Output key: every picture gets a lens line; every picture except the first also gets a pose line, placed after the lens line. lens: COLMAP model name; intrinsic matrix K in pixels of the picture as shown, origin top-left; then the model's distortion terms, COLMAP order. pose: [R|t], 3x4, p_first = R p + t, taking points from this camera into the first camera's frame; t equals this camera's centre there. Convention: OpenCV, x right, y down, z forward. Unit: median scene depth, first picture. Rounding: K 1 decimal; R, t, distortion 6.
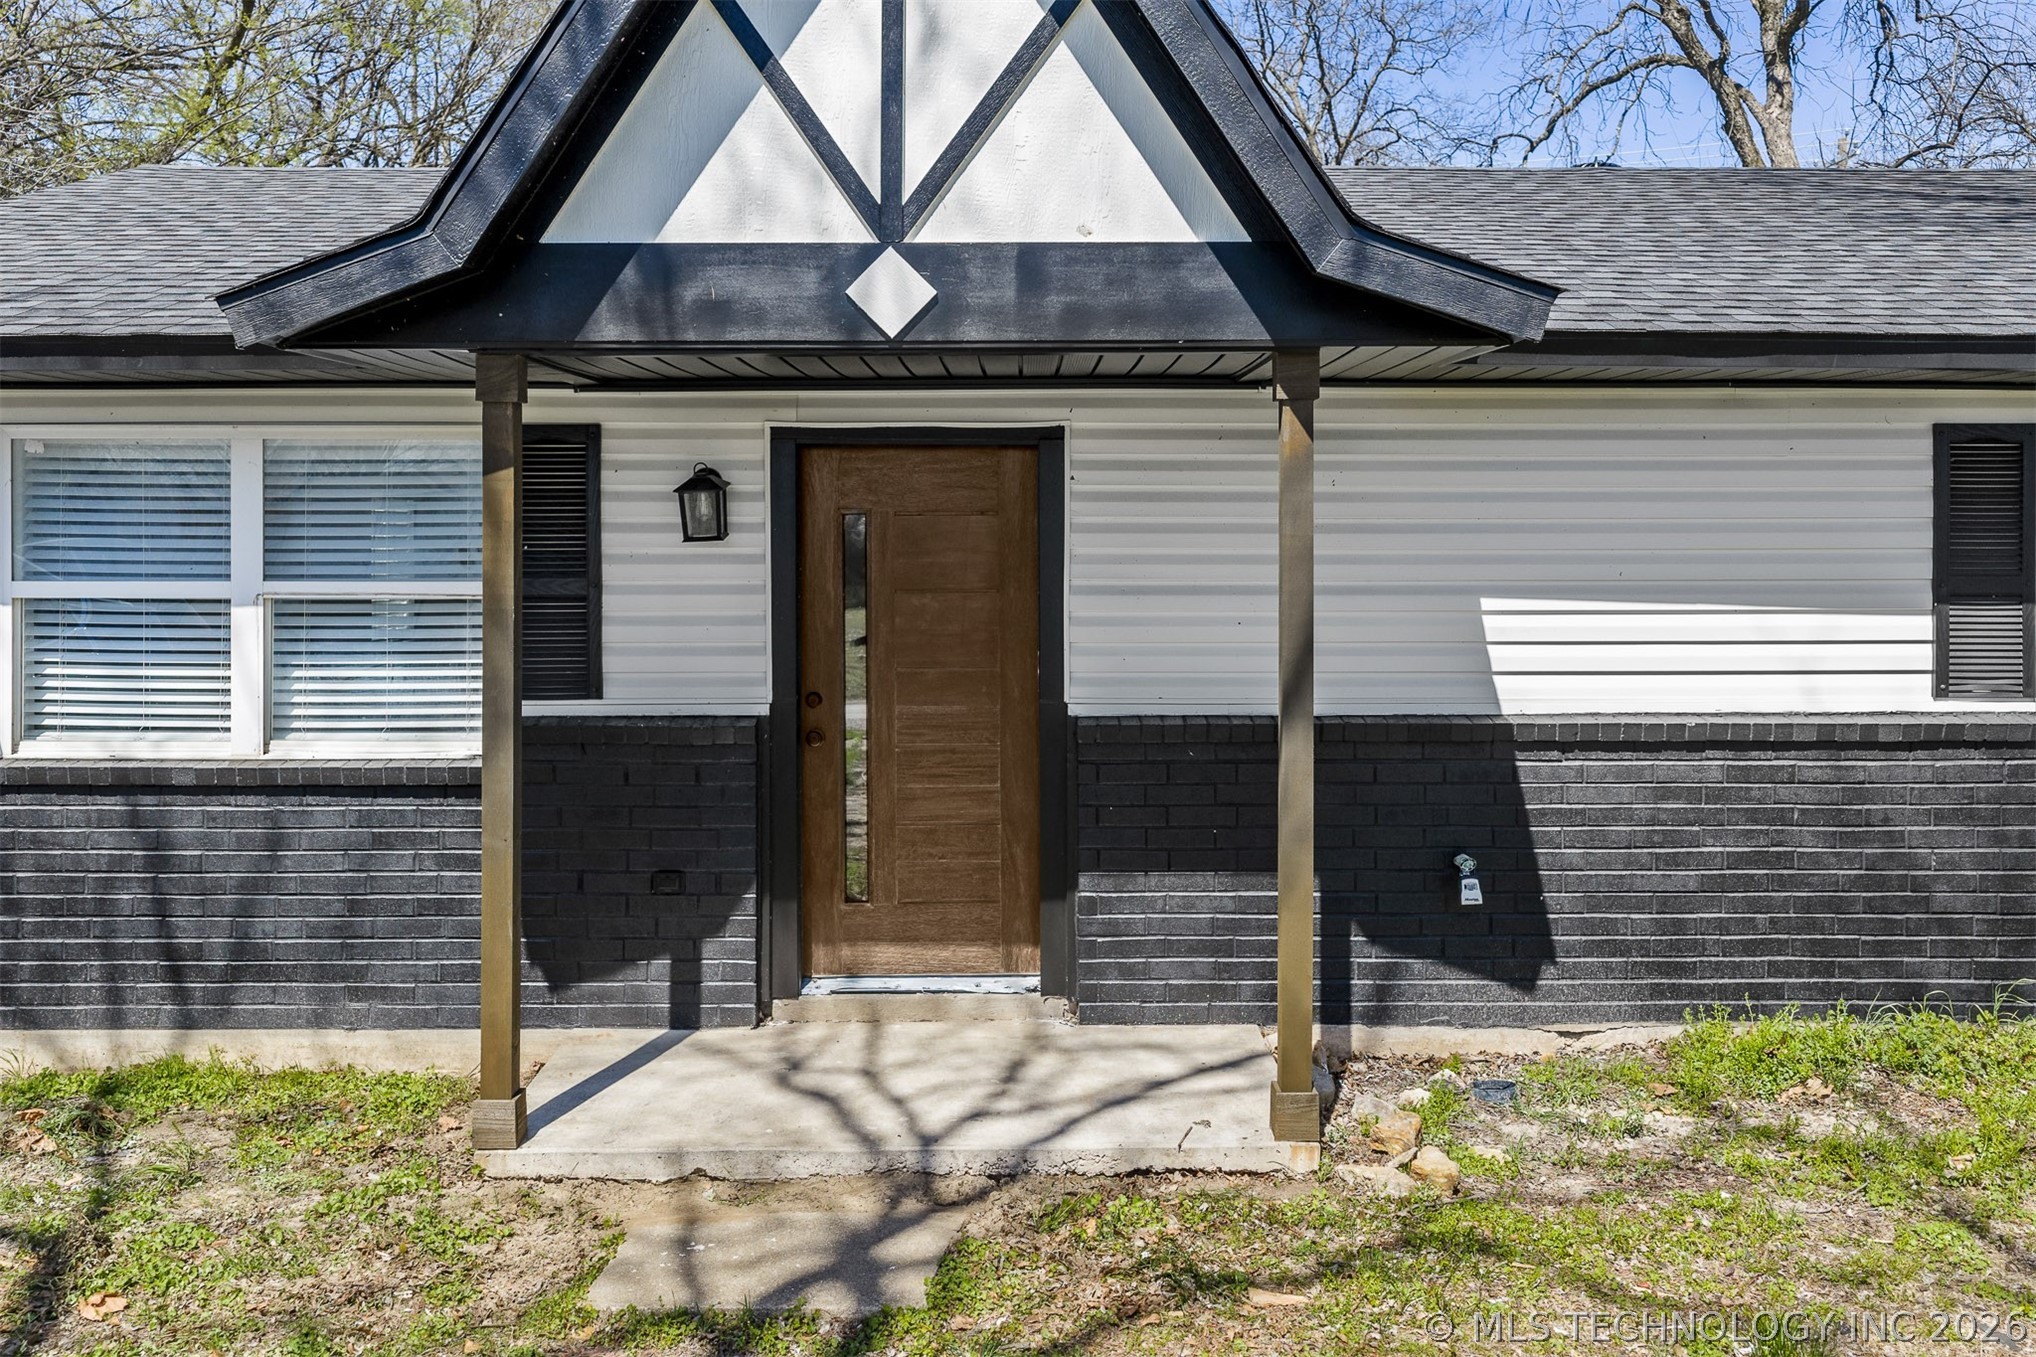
lens RADIAL K [[1724.3, 0, 1018.1], [0, 1724.3, 558.9], [0, 0, 1]] dist [-0.006298, -0.008661]
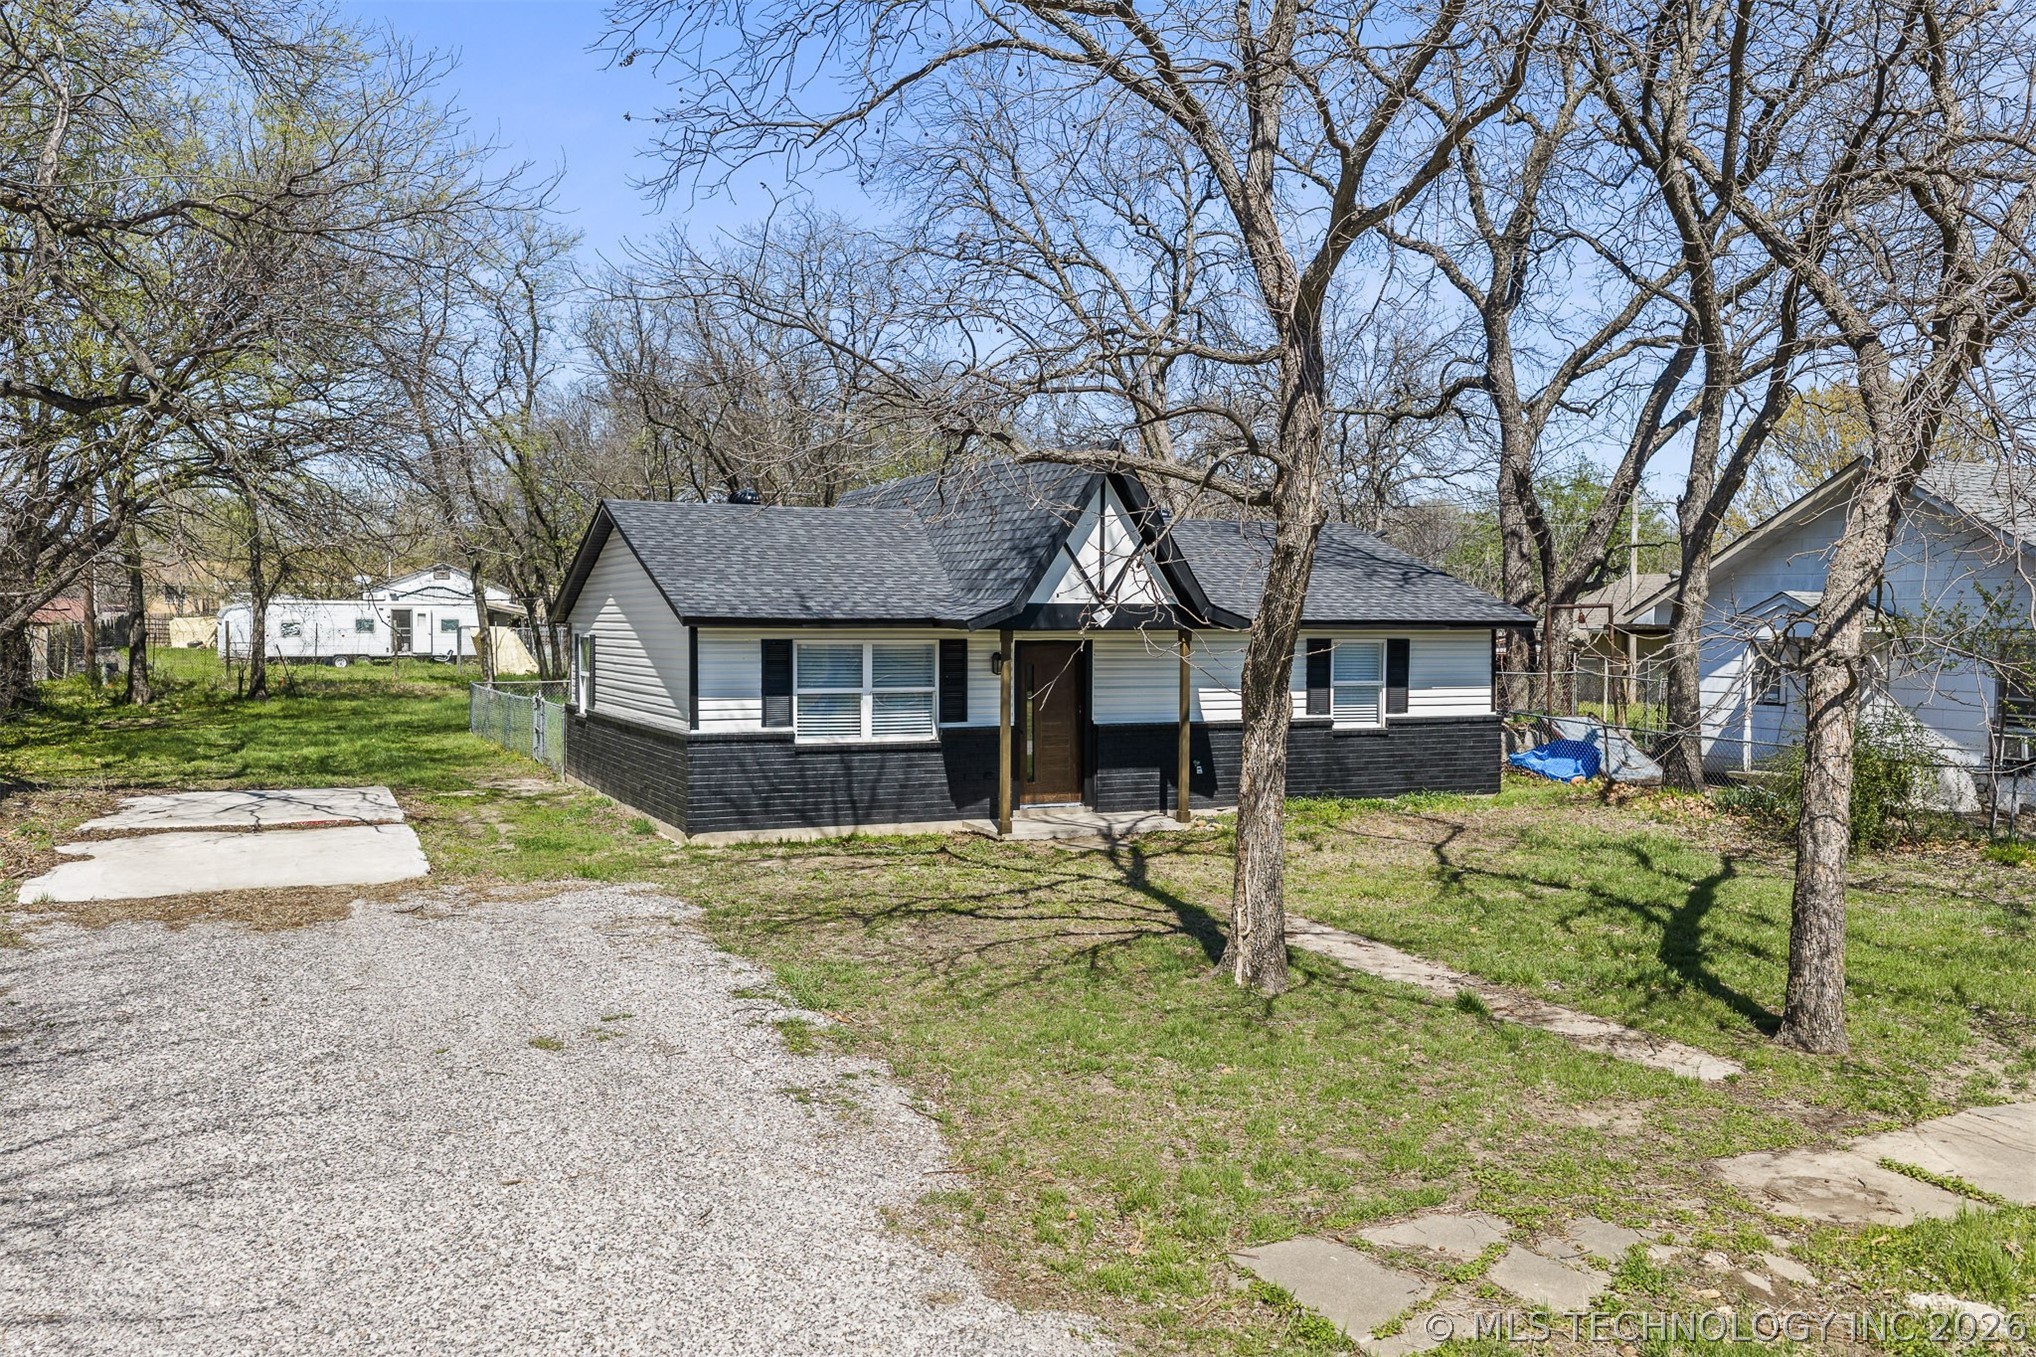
lens RADIAL K [[1660.7, 0, 1027.5], [0, 1660.7, 667.4], [0, 0, 1]] dist [-0.001542, -0.005277]
pose [[0.912761, -0.006888, 0.408435, -1.453234], [-0.002527, 0.999743, 0.022509, -0.096642], [-0.408486, -0.021578, 0.912510, -1.978642]]
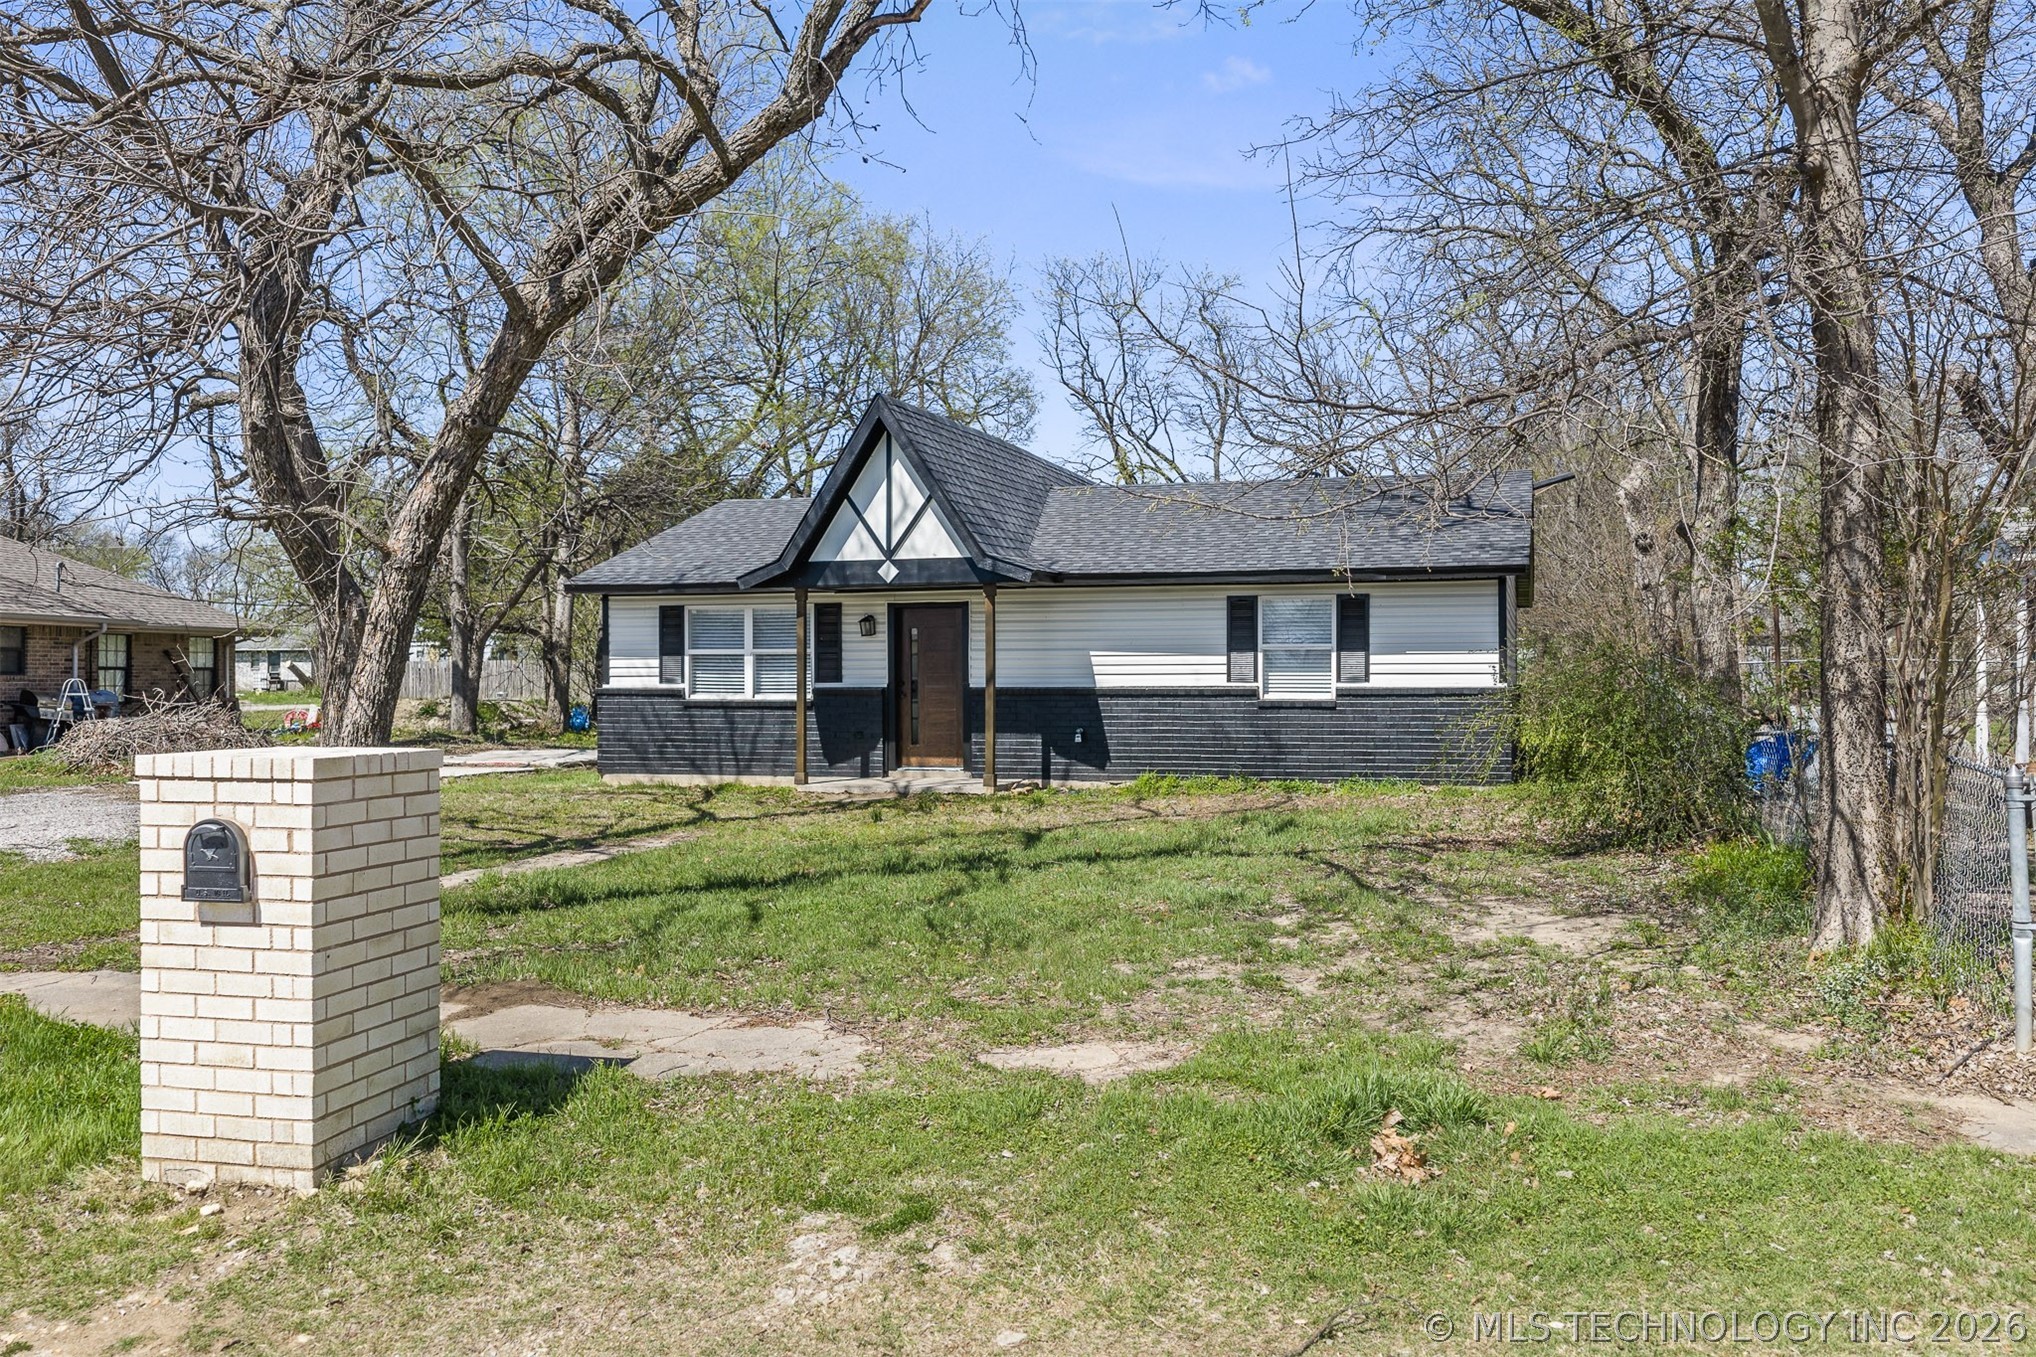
lens RADIAL K [[1660.7, 0, 1027.5], [0, 1660.7, 667.4], [0, 0, 1]] dist [-0.001542, -0.005277]
pose [[0.957259, -0.004267, -0.289202, 1.082578], [0.000255, 0.999903, -0.013908, 0.098260], [0.289234, 0.013240, 0.957167, -2.088087]]
